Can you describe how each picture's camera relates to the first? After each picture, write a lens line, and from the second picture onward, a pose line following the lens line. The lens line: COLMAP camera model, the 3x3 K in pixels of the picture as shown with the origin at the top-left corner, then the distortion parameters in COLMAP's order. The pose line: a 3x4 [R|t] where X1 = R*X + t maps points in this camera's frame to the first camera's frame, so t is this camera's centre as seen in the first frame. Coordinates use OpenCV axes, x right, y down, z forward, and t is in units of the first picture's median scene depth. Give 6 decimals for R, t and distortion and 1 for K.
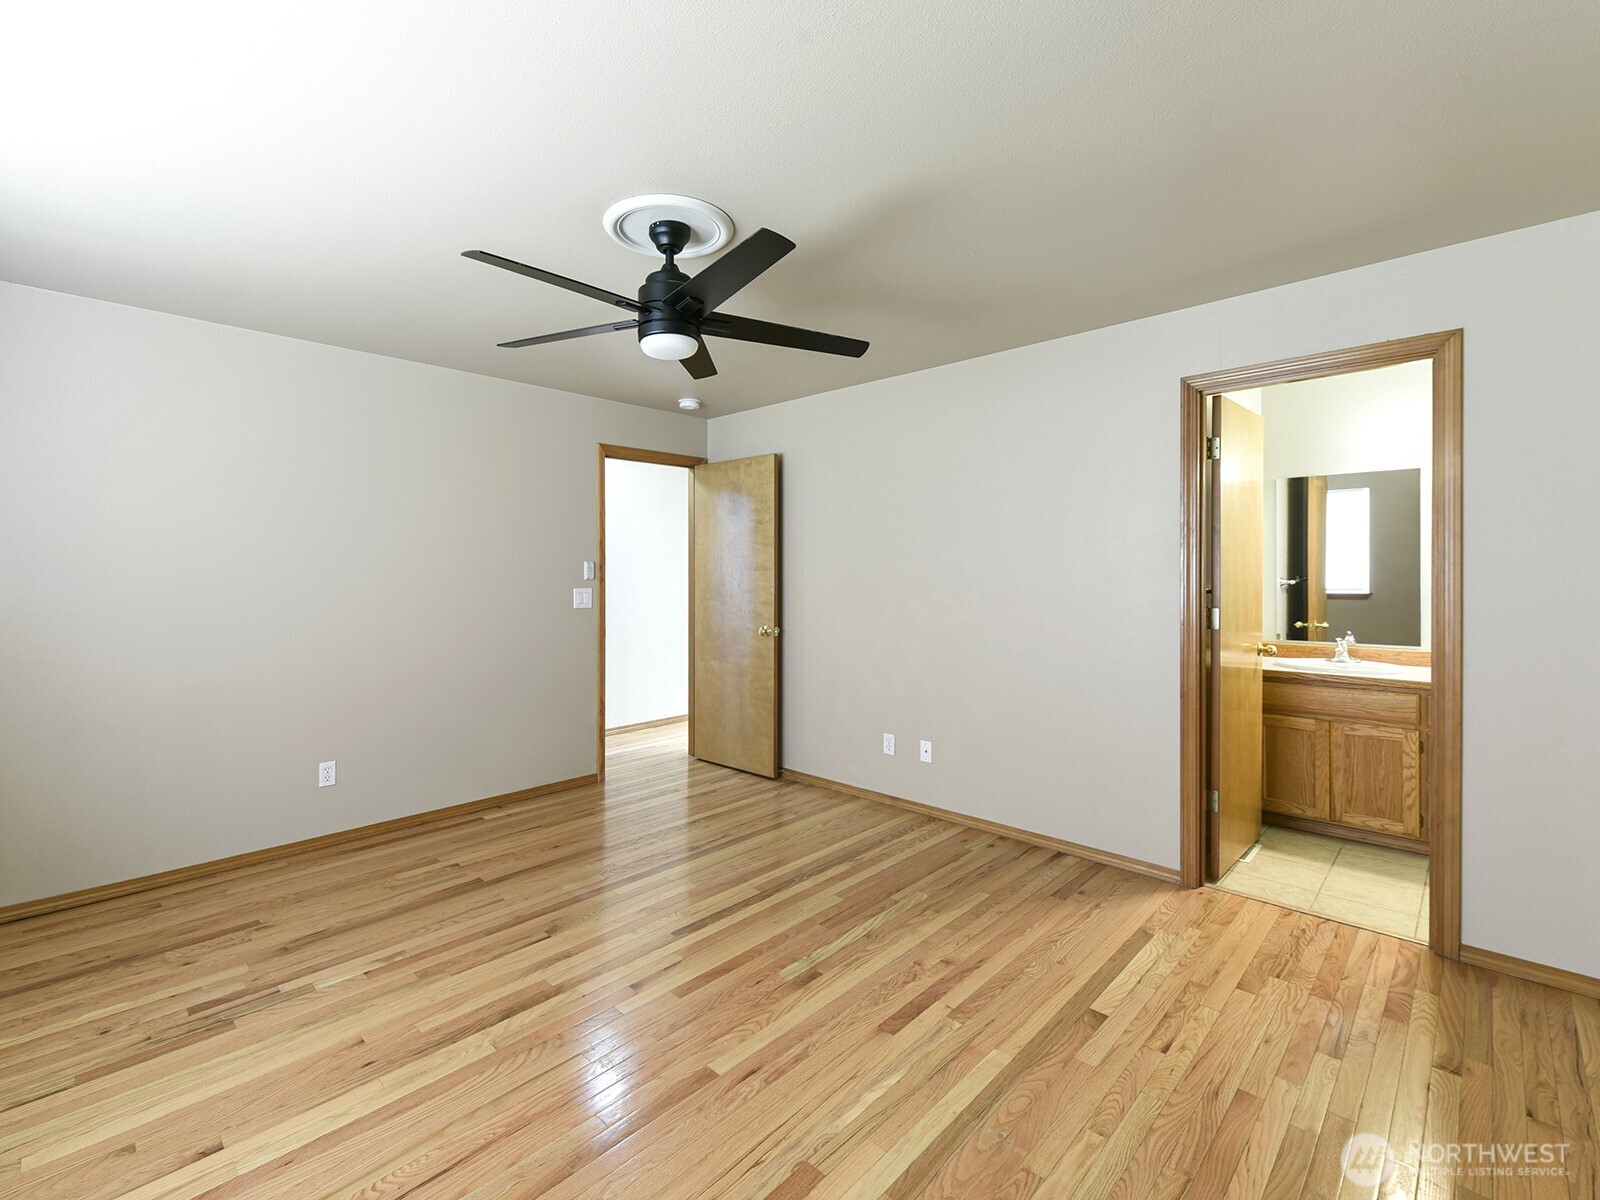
lens RADIAL K [[743.5, 0, 800.5], [0, 743.5, 571.4], [0, 0, 1]] dist [0.014822, -0.009143]
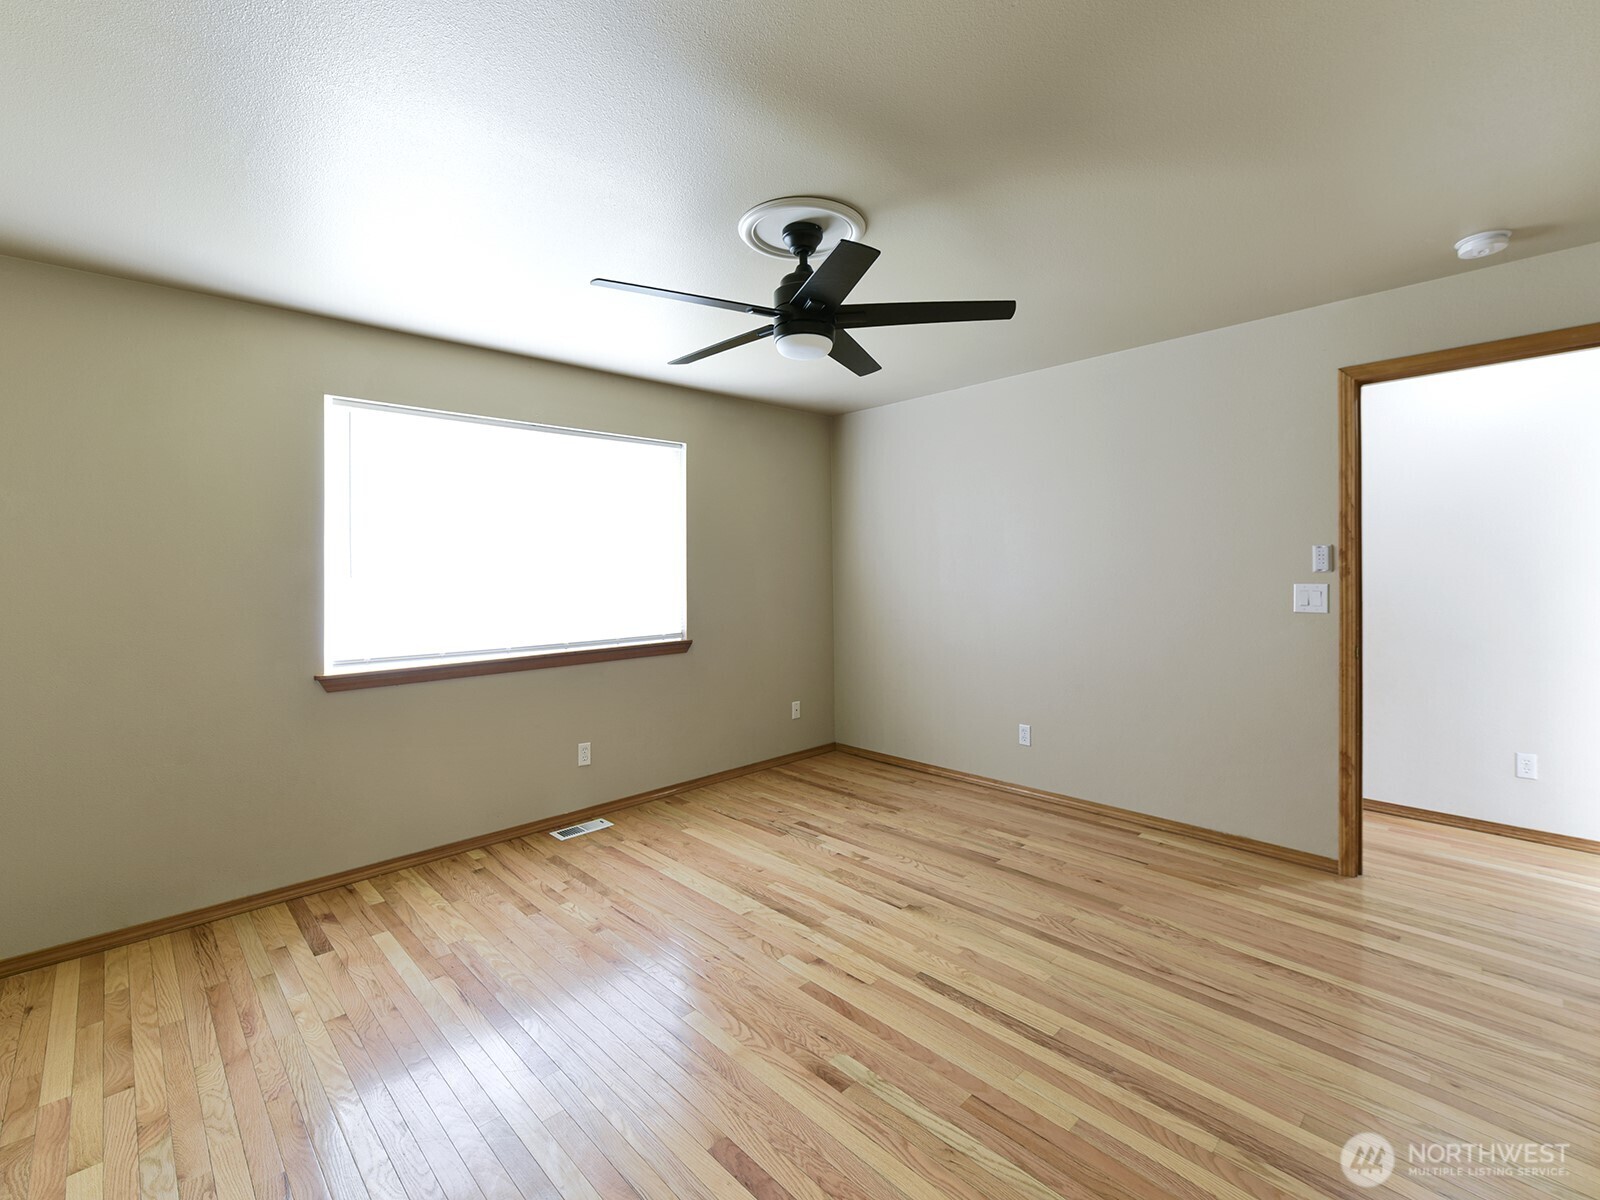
lens RADIAL K [[743.5, 0, 800.5], [0, 743.5, 571.4], [0, 0, 1]] dist [0.014822, -0.009143]
pose [[-0.096975, 0.004357, -0.995277, 0.741120], [0.017346, 0.999846, 0.002686, -0.000857], [0.995136, -0.017004, -0.097036, 0.966550]]
